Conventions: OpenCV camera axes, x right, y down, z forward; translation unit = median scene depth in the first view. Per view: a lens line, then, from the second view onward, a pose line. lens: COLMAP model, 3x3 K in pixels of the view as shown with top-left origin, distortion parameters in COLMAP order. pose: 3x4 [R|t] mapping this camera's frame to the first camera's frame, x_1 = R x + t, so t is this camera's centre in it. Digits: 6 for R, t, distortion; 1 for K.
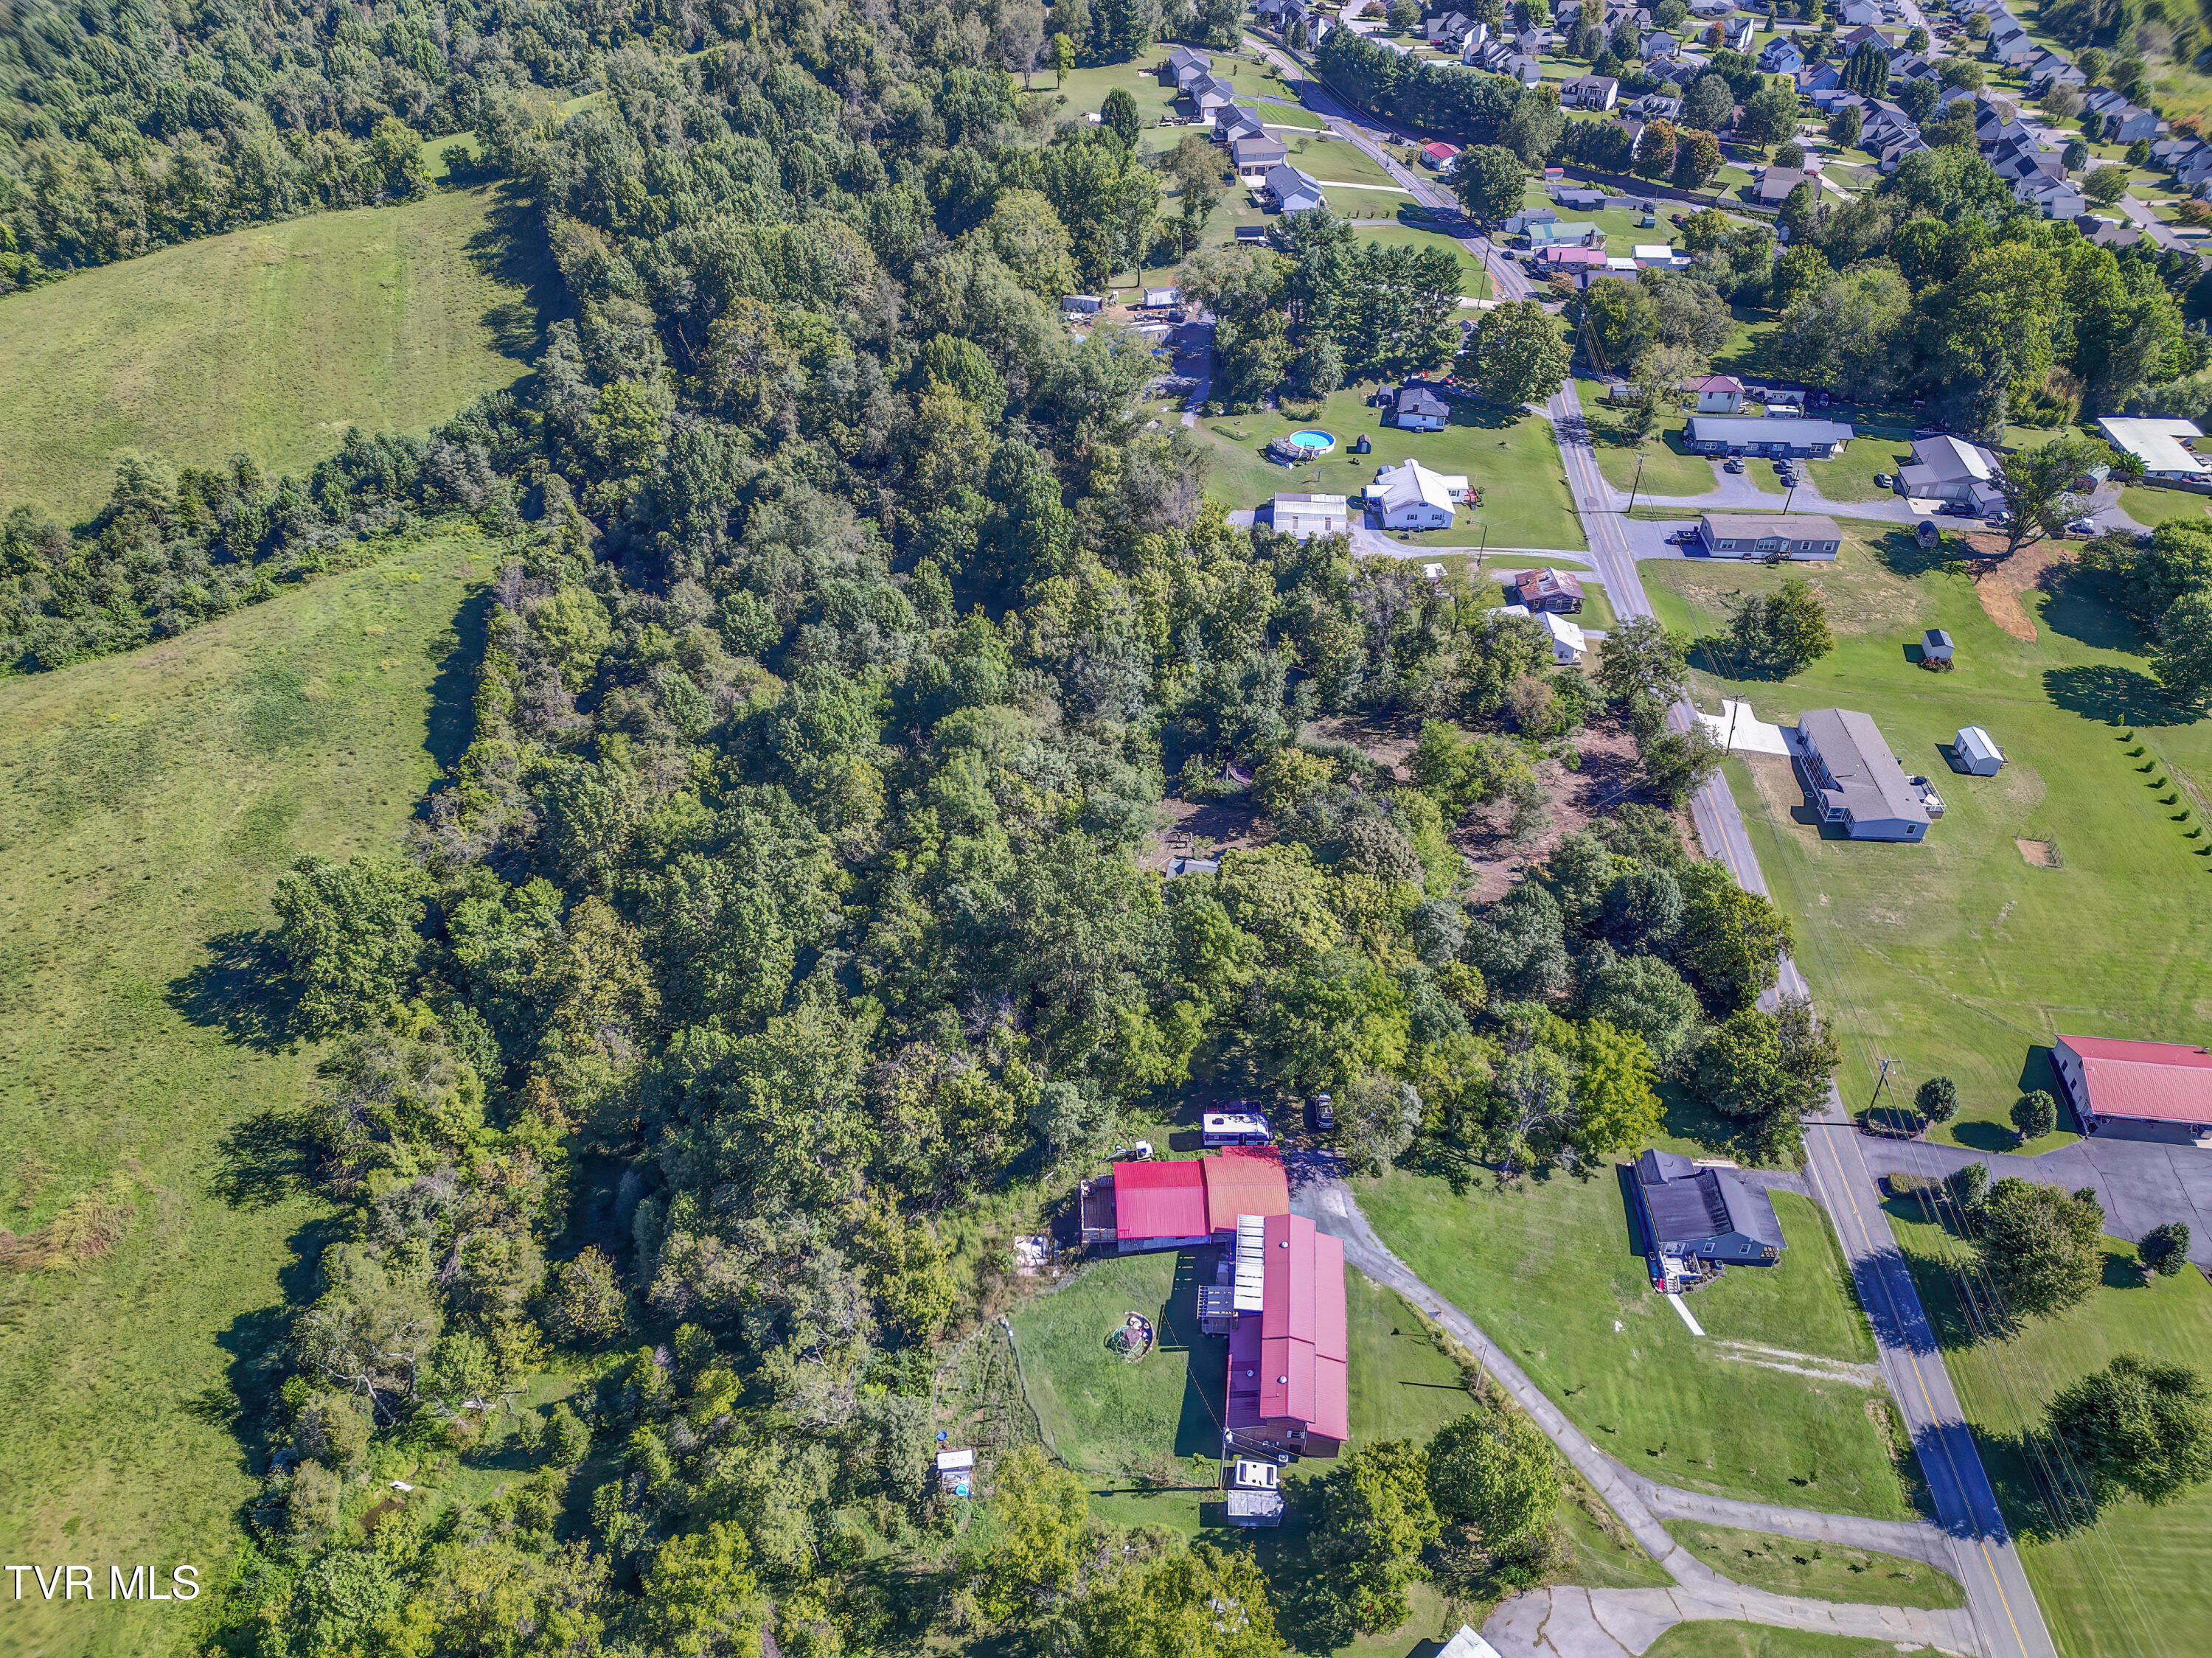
lens RADIAL K [[1539.4, 0, 1106.0], [0, 1539.4, 829.0], [0, 0, 1]] dist [0.022775, -0.004061]
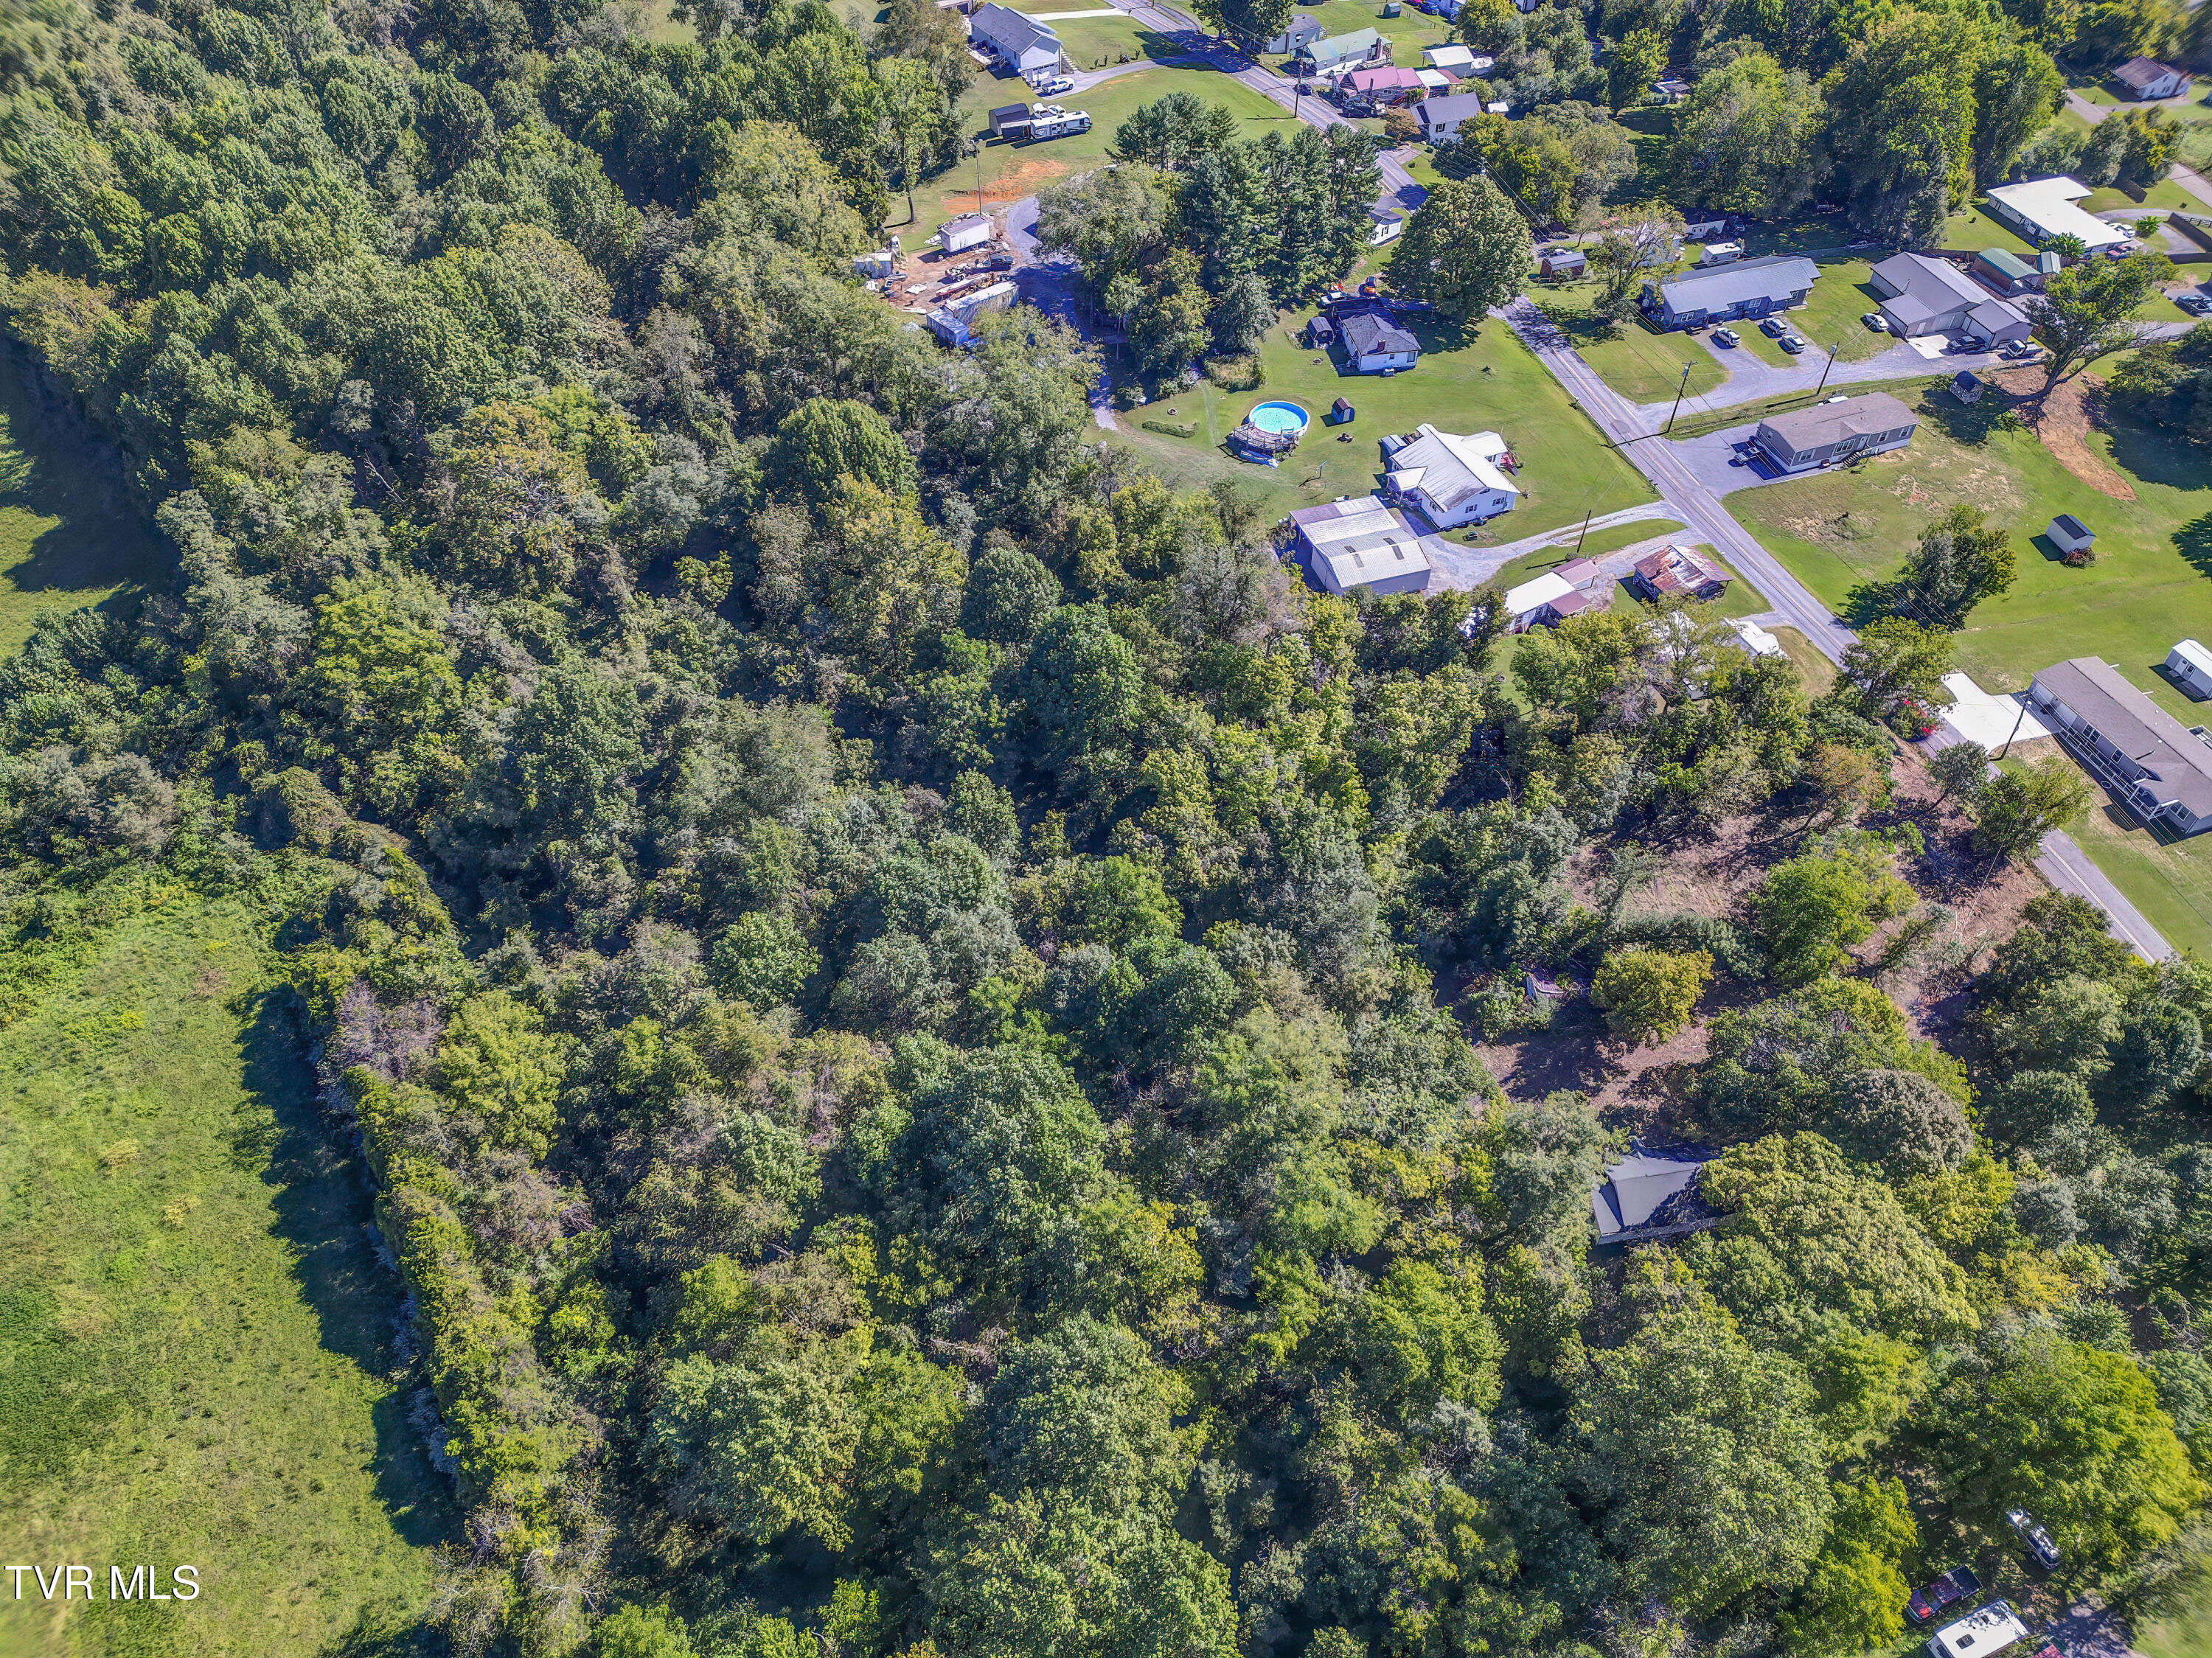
lens RADIAL K [[1539.4, 0, 1106.0], [0, 1539.4, 829.0], [0, 0, 1]] dist [0.022775, -0.004061]
pose [[0.918834, -0.287695, 0.270140, -0.221047], [0.245873, 0.952749, 0.178370, -0.225974], [-0.308691, -0.097473, 0.946155, 0.296311]]
